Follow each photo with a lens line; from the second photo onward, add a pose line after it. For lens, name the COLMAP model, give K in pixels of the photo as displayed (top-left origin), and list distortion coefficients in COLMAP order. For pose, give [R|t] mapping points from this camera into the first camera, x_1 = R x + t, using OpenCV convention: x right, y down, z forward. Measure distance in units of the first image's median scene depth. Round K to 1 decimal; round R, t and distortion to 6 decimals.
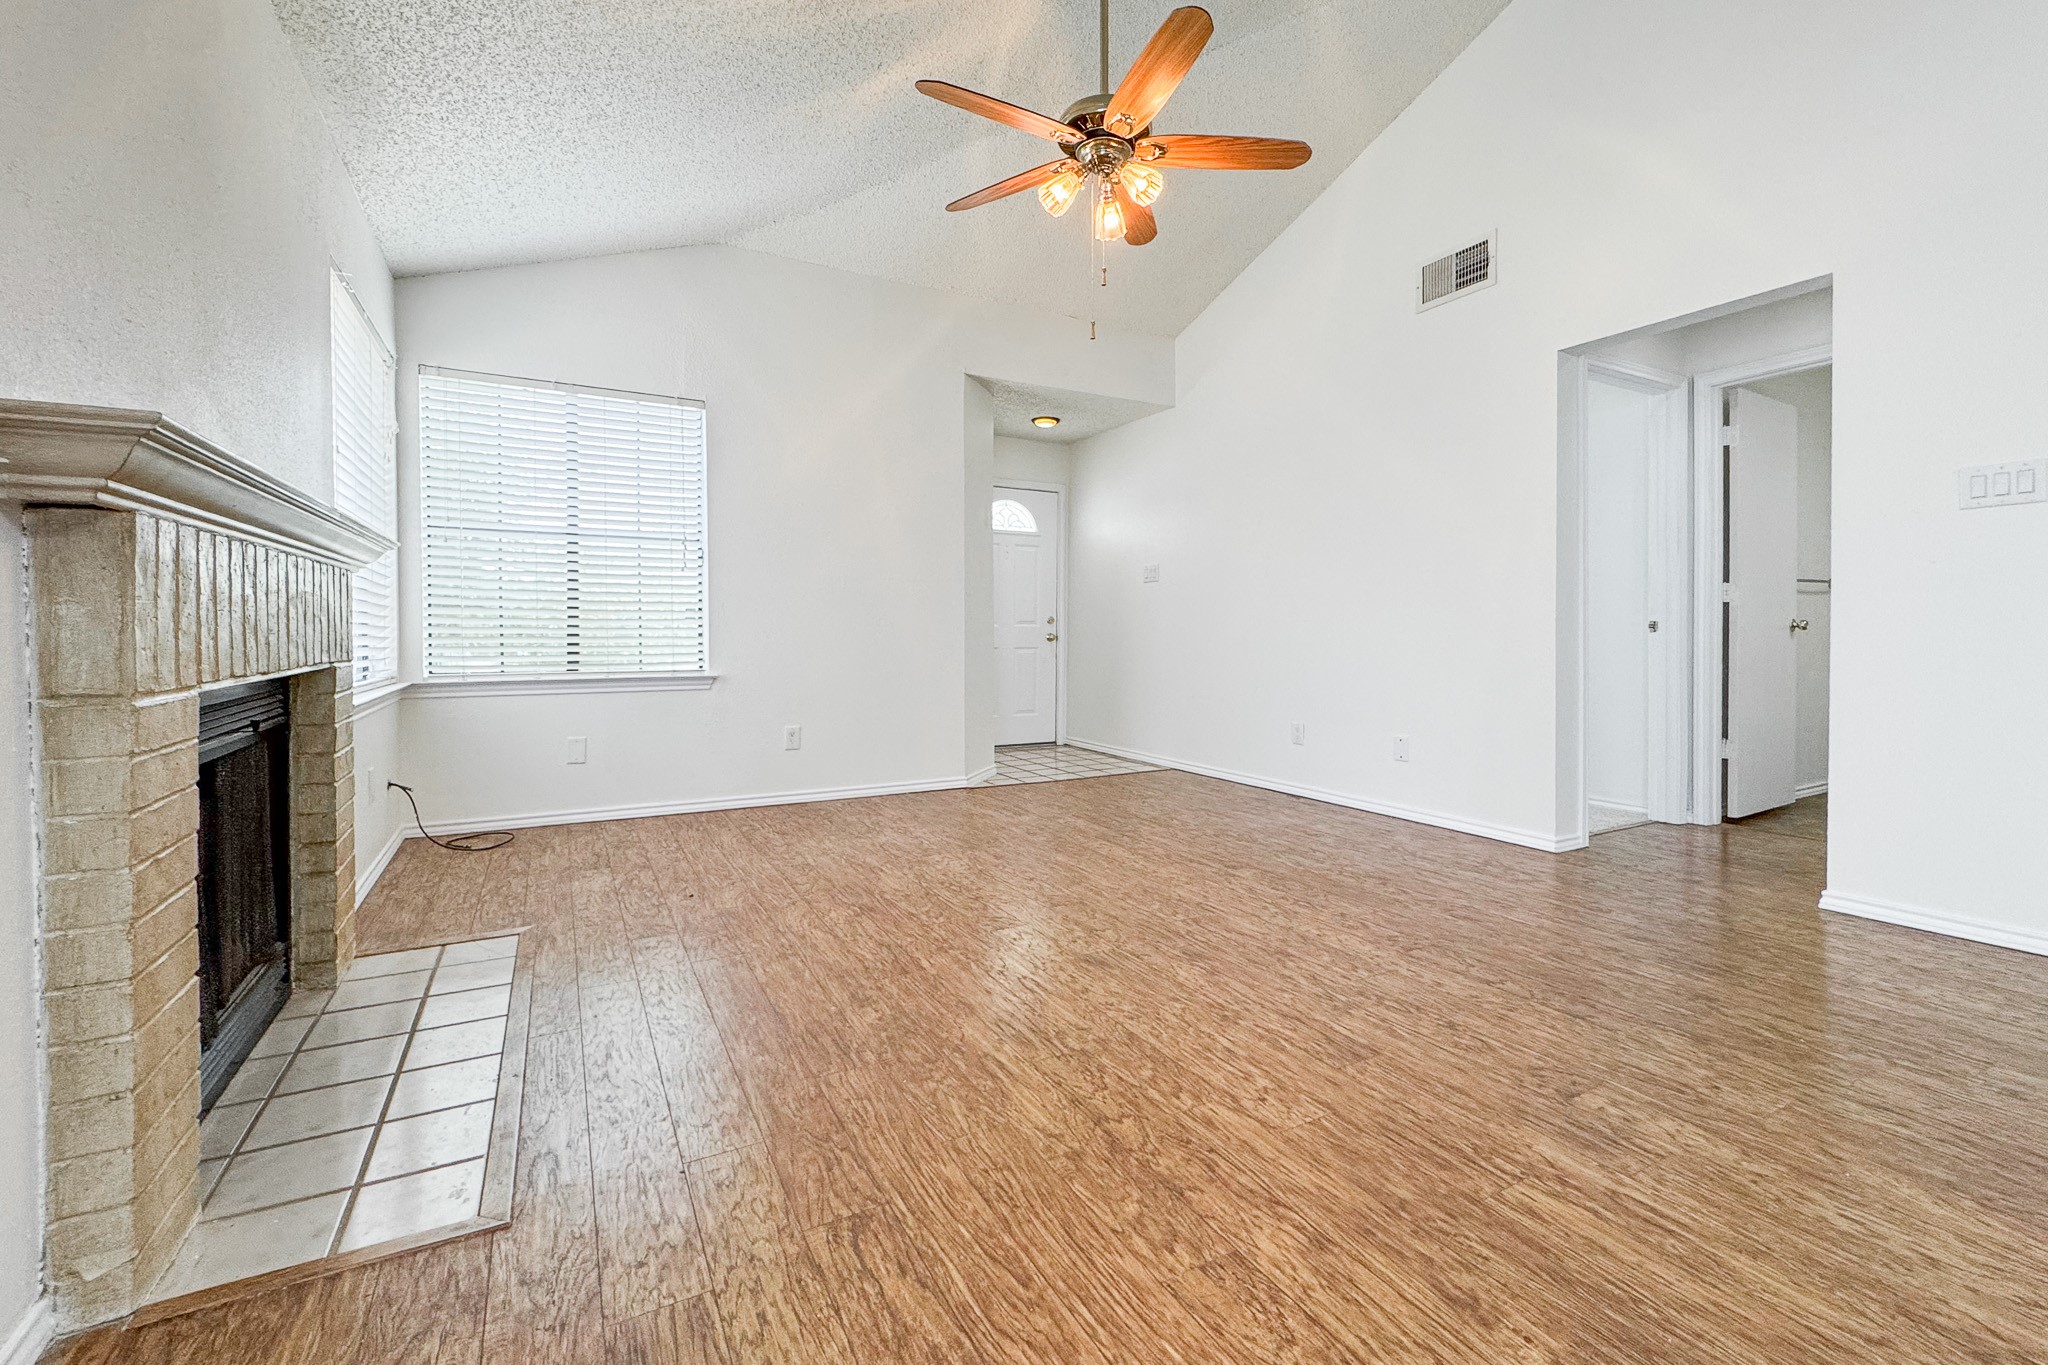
lens RADIAL K [[862.6, 0, 1021.1], [0, 862.6, 630.6], [0, 0, 1]] dist [0.001196, 0.000025]
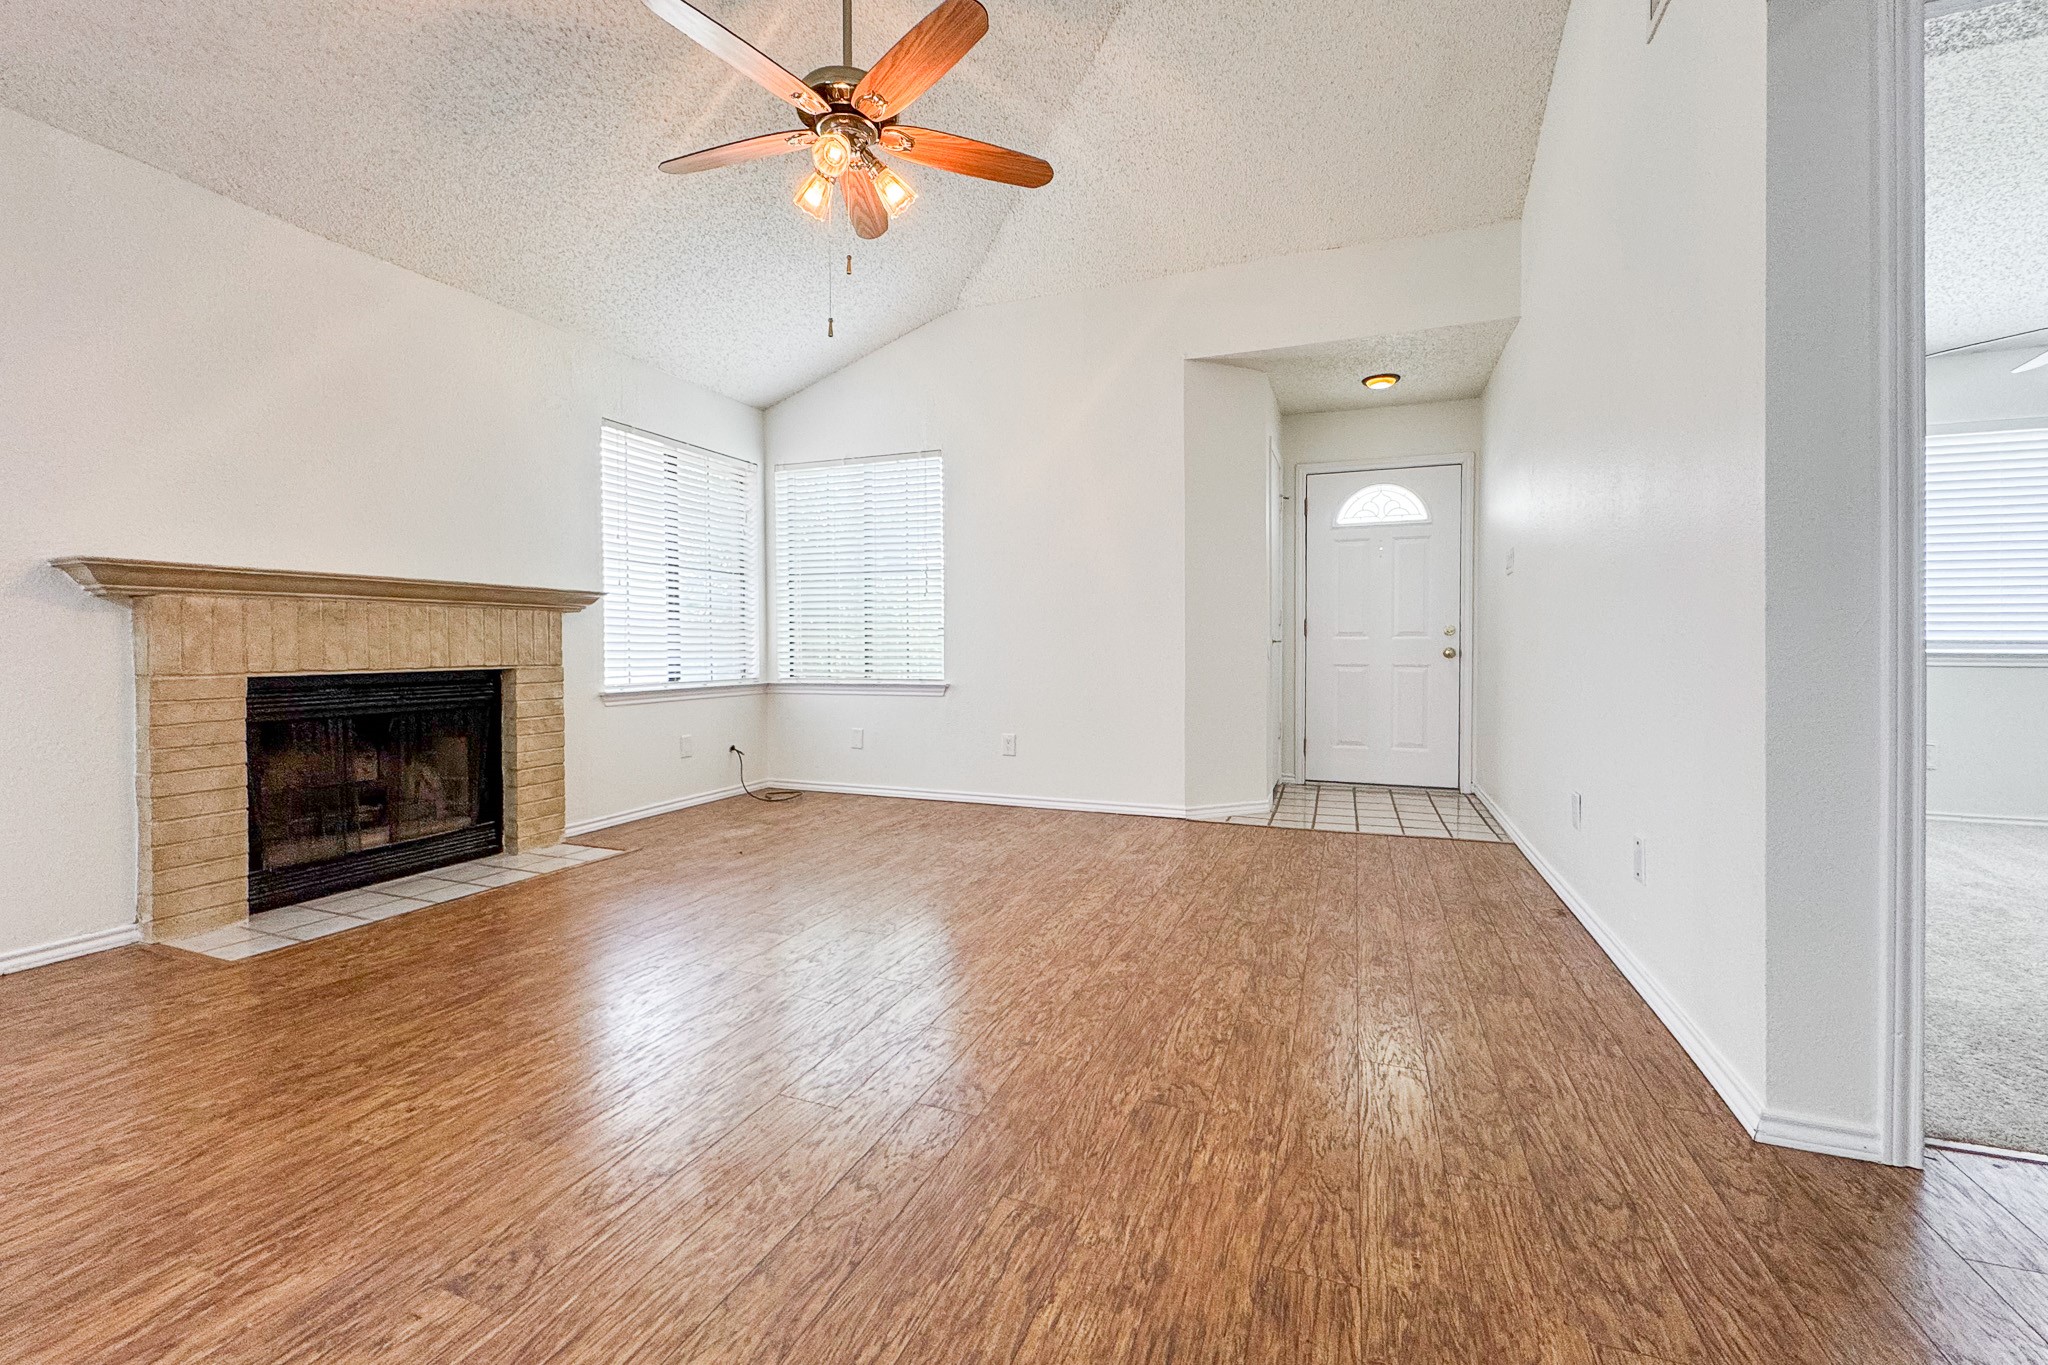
lens RADIAL K [[829.6, 0, 1018.1], [0, 829.6, 662.1], [0, 0, 1]] dist [-0.001138, 0.000146]
pose [[0.642681, 0.010540, -0.766061, 0.897745], [0.004283, 0.999840, 0.017350, 0.003660], [0.766122, -0.014432, 0.642533, 0.566342]]
